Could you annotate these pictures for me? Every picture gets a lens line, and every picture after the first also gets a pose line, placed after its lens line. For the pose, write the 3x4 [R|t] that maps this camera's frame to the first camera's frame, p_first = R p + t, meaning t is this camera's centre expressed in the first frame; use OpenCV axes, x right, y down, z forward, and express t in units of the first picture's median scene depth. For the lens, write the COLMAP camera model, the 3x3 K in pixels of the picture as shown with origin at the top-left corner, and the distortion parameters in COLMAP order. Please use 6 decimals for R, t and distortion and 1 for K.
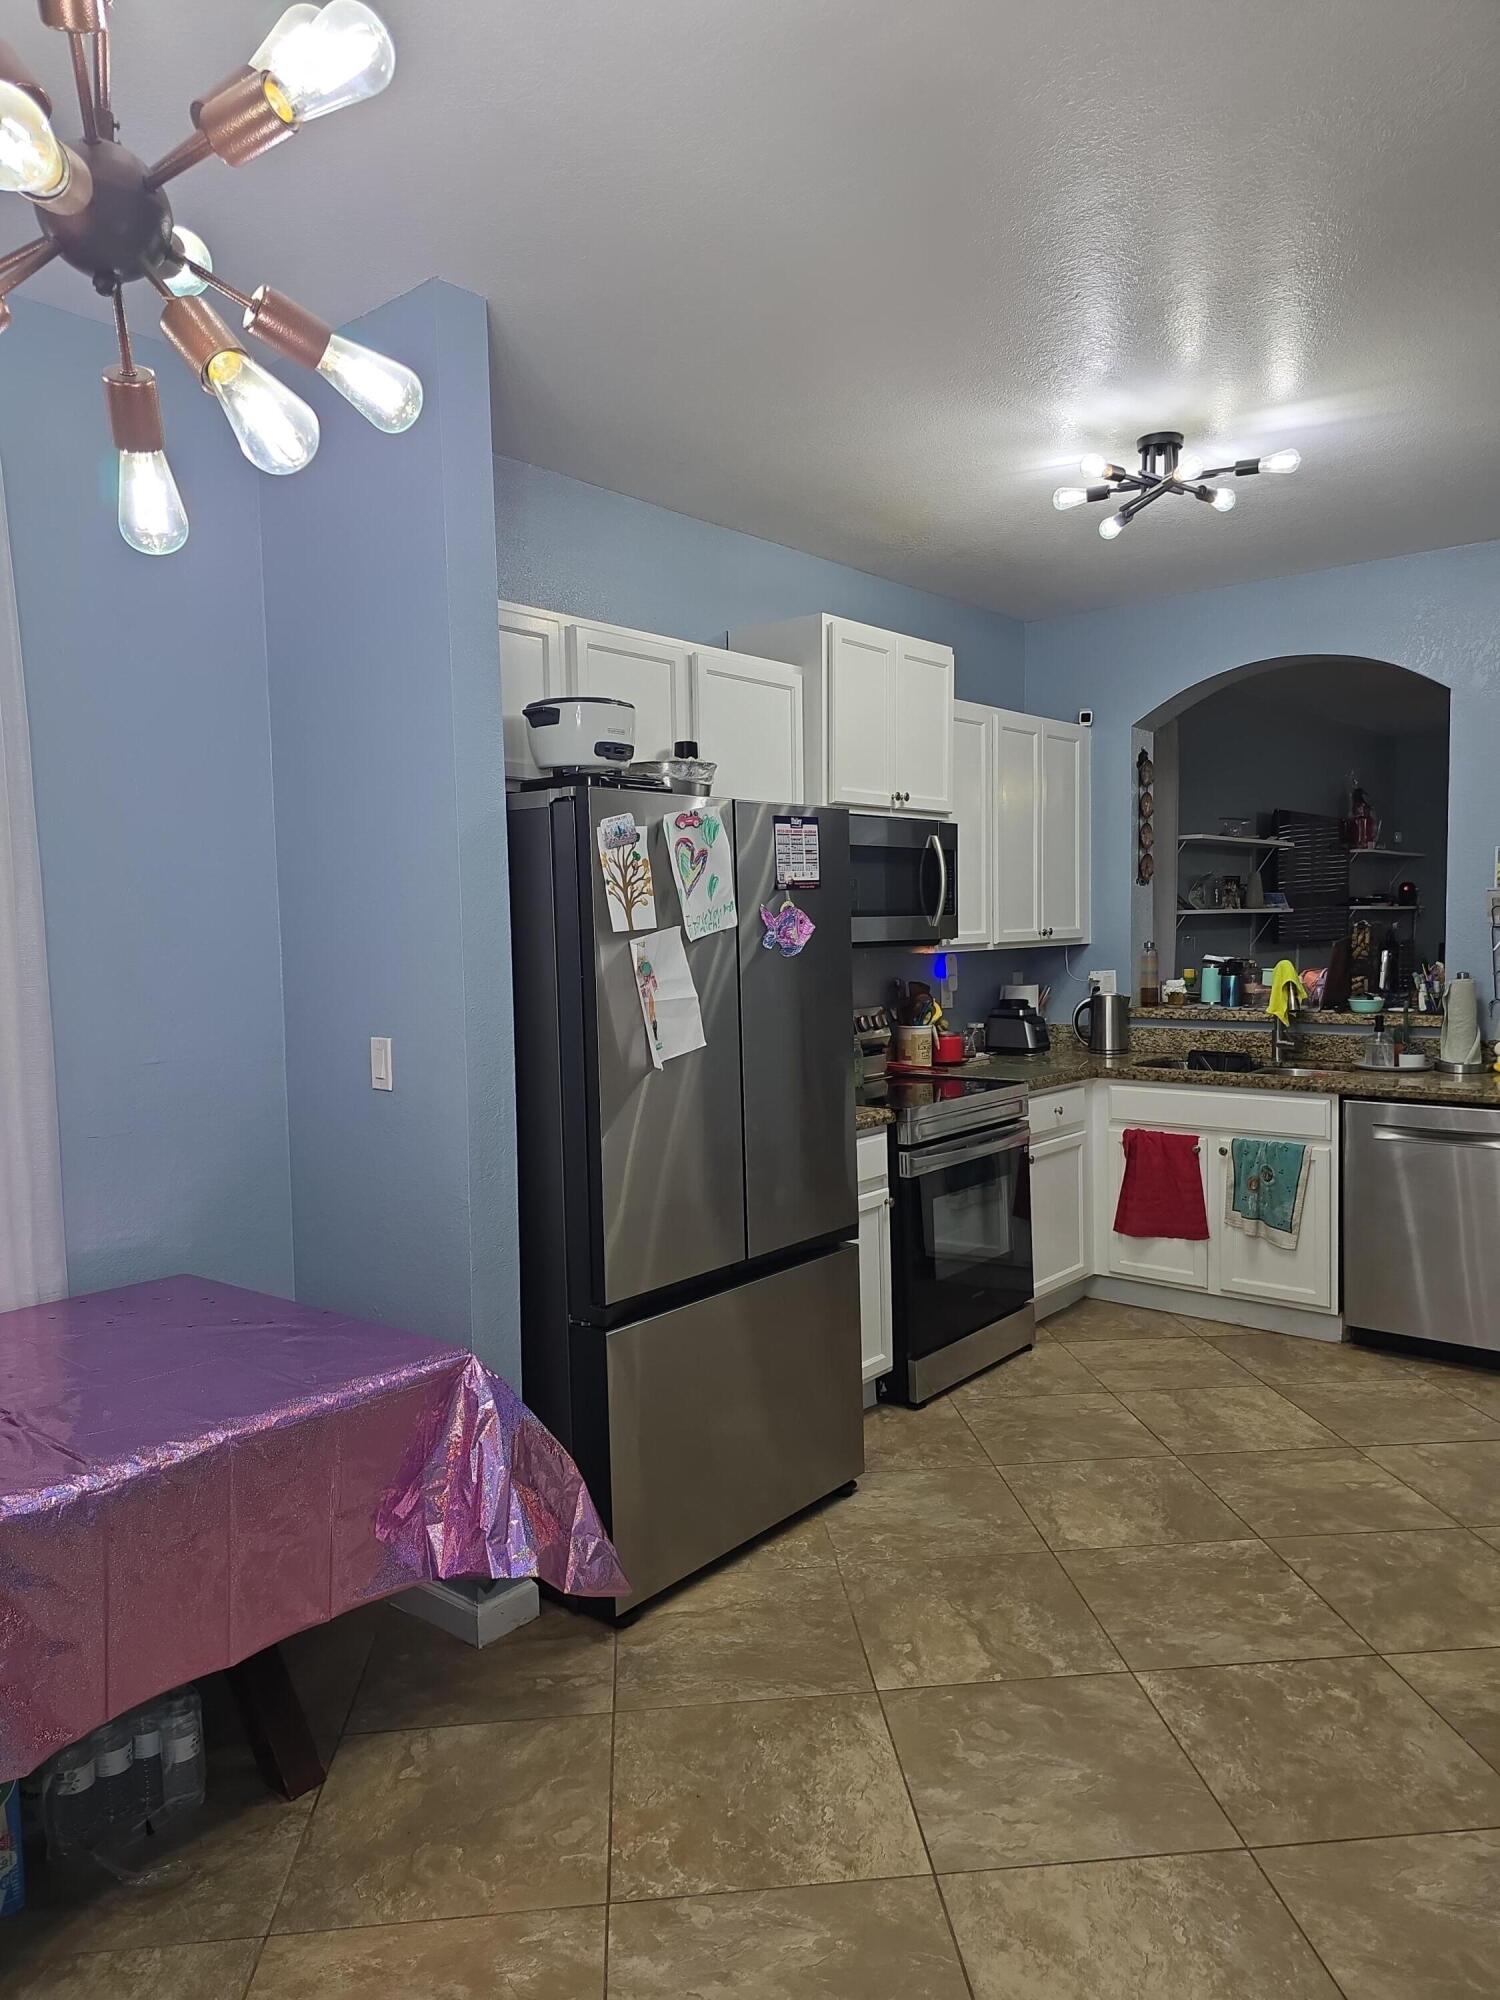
lens RADIAL K [[1332.7, 0, 773.1], [0, 1332.7, 995.5], [0, 0, 1]] dist [0.062089, -0.048079]
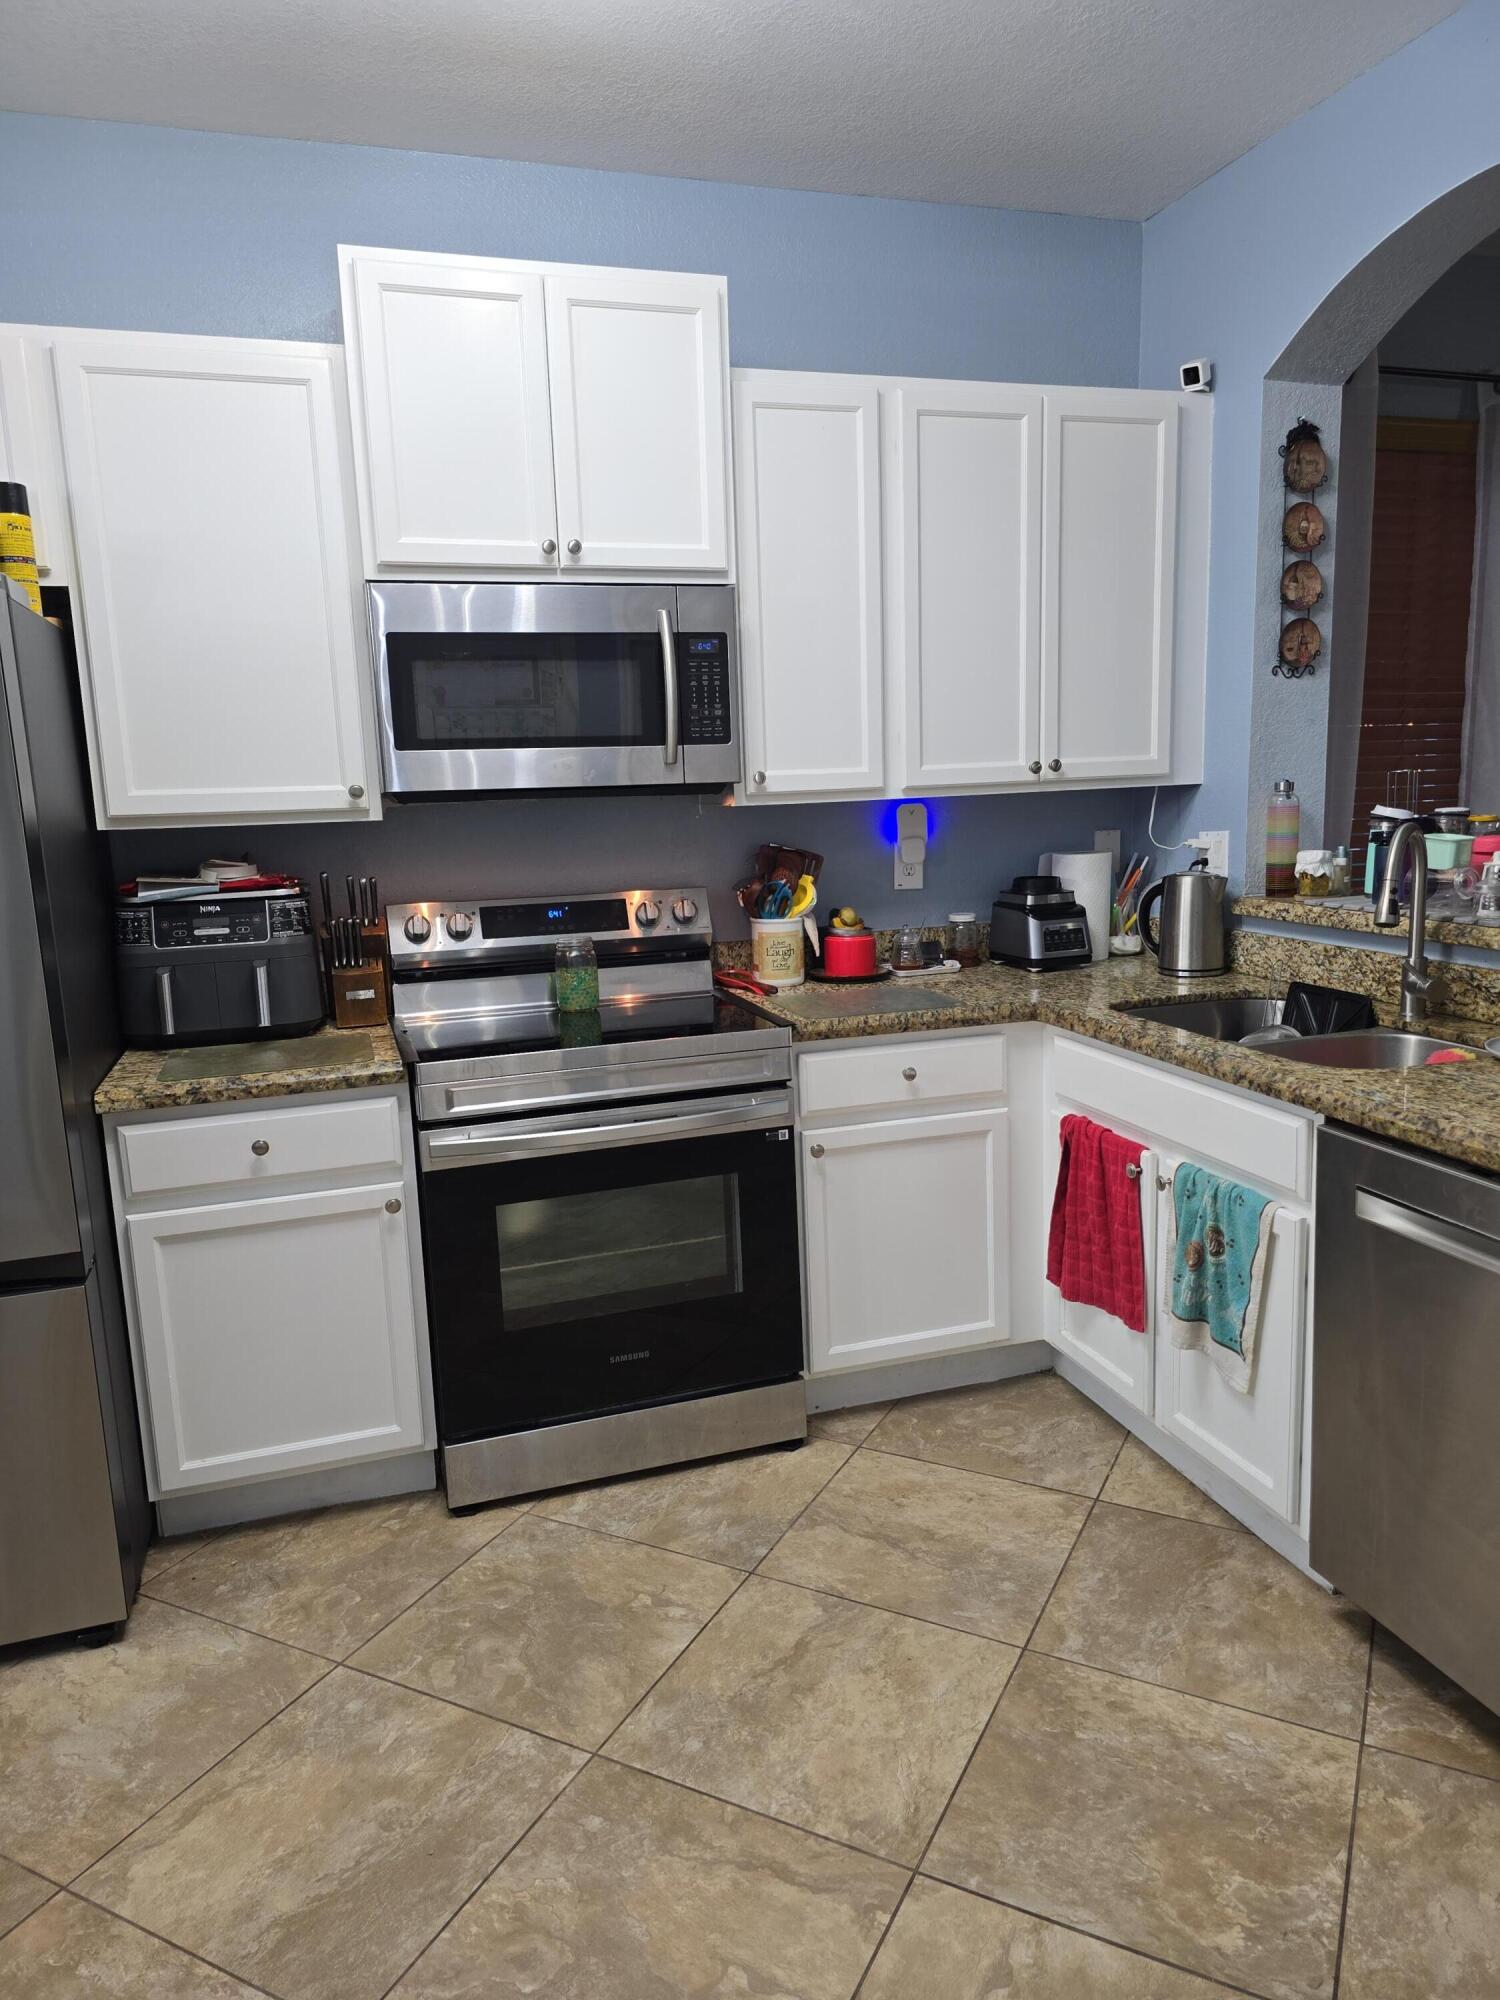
lens RADIAL K [[1340.1, 0, 759.5], [0, 1340.1, 1004.8], [0, 0, 1]] dist [0.052443, -0.049997]
pose [[0.842370, 0.081989, -0.532626, 0.603432], [-0.012379, 0.991042, 0.132976, -0.029197], [0.538757, -0.105422, 0.835839, 0.596478]]
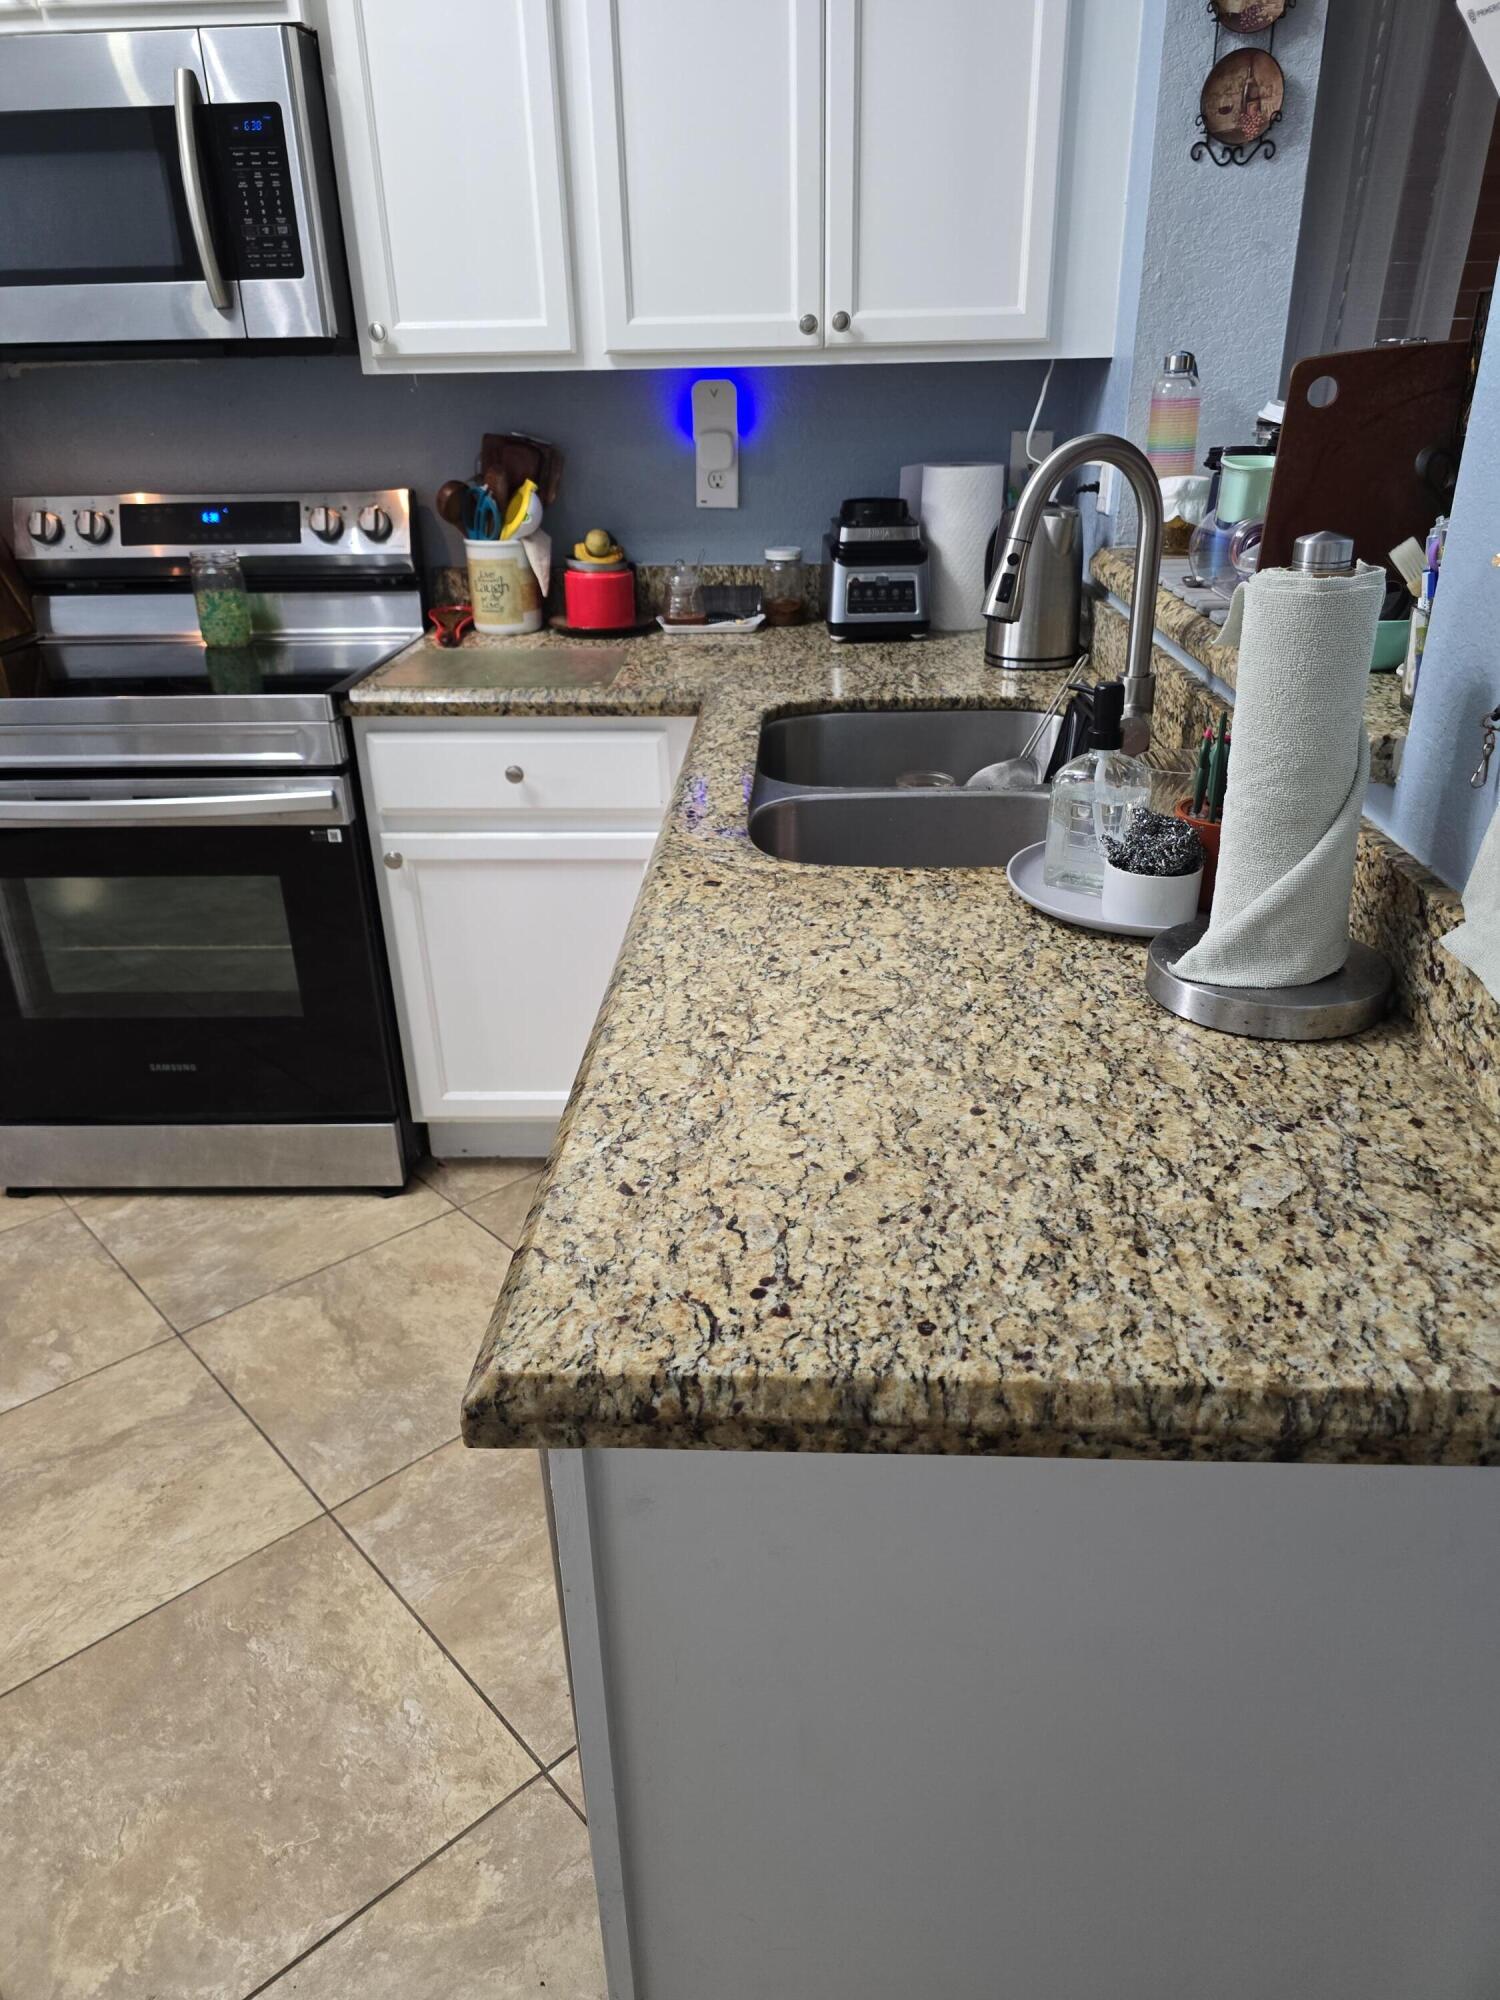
lens RADIAL K [[1347.1, 0, 756.2], [0, 1347.1, 1016.1], [0, 0, 1]] dist [0.034964, -0.046337]
pose [[0.605577, 0.355736, -0.711849, 0.780276], [-0.038272, 0.906506, 0.420454, -0.041907], [0.794866, -0.227373, 0.562574, 1.010272]]
